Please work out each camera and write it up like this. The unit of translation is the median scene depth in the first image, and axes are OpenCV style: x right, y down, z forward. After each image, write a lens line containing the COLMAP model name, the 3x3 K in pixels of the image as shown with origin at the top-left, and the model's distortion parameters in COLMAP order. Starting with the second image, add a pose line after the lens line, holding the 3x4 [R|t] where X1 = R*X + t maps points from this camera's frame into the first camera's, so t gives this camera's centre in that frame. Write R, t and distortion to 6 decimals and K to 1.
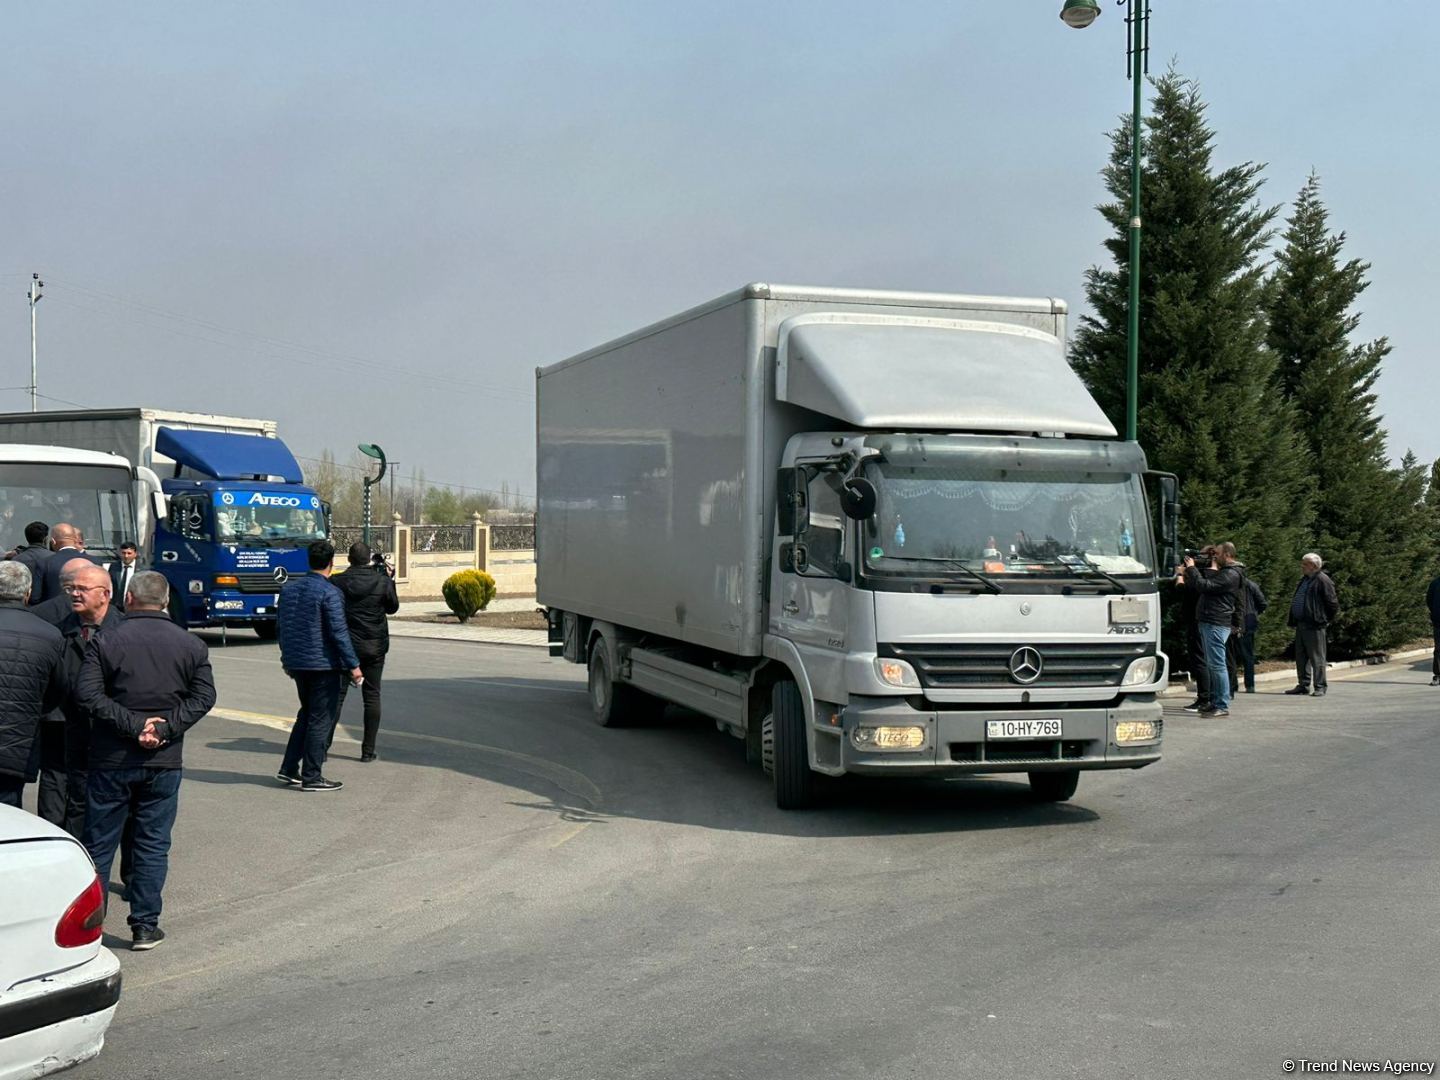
lens RADIAL K [[2572.9, 0, 720.0], [0, 2572.9, 540.0], [0, 0, 1]] dist [-0.208911, -0.224803]
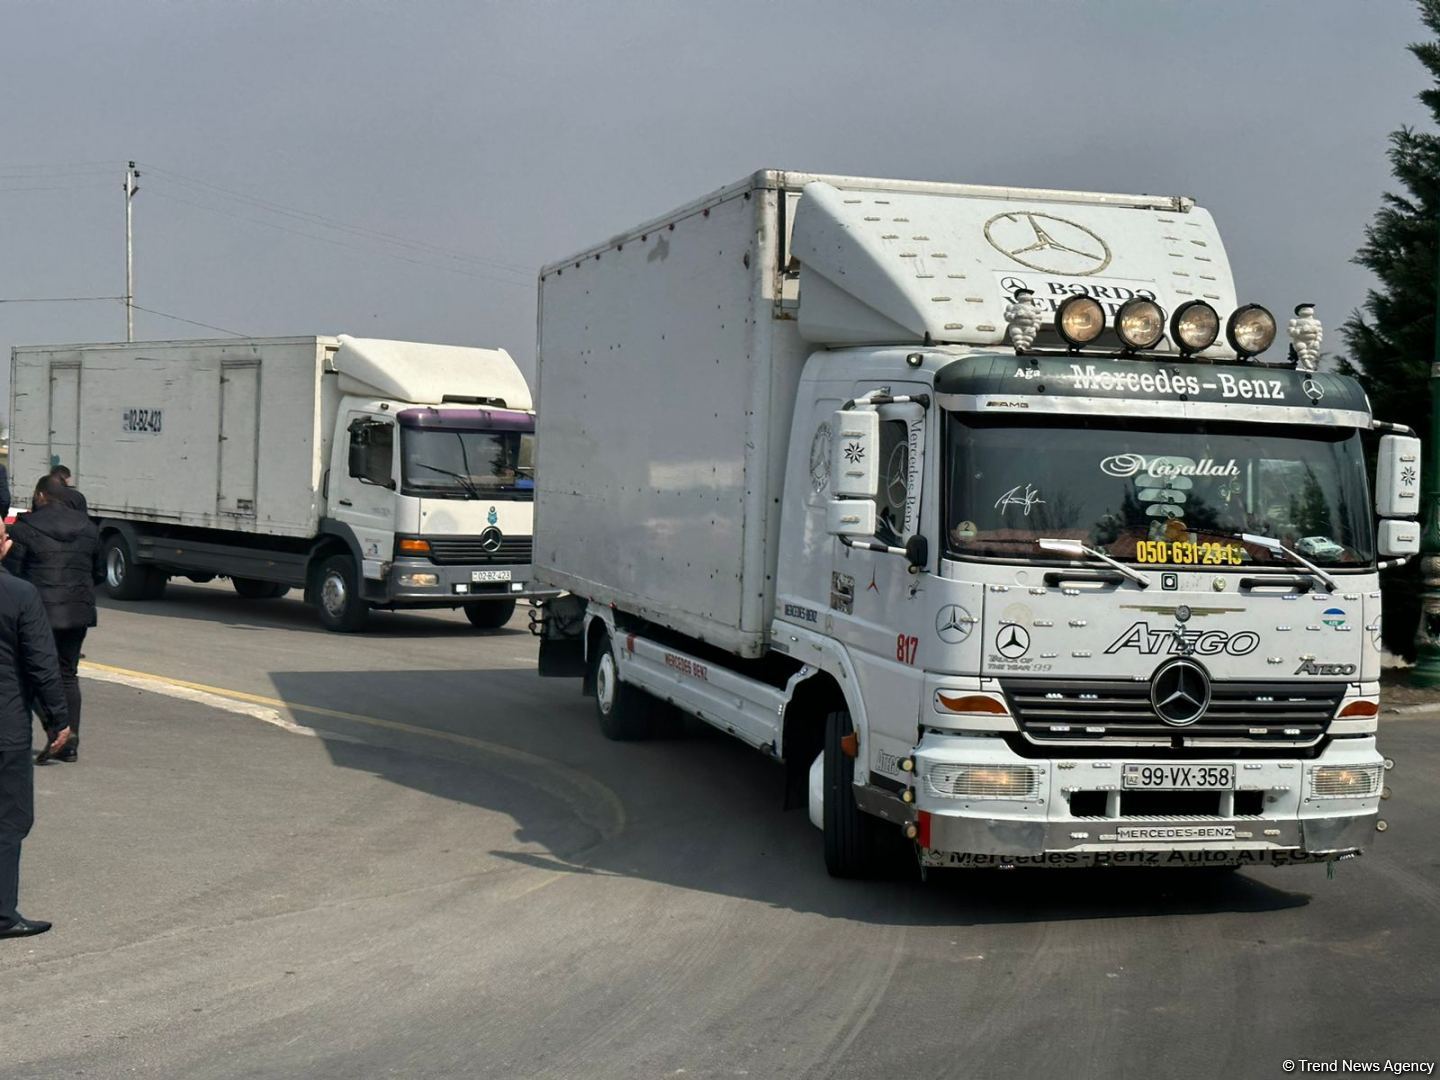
lens RADIAL K [[2572.9, 0, 720.0], [0, 2572.9, 540.0], [0, 0, 1]] dist [-0.208911, -0.224803]
pose [[0.956694, 0.022683, -0.290212, 0.171101], [-0.014243, 0.999413, 0.031164, -0.008368], [0.290748, -0.025681, 0.956455, 0.251127]]
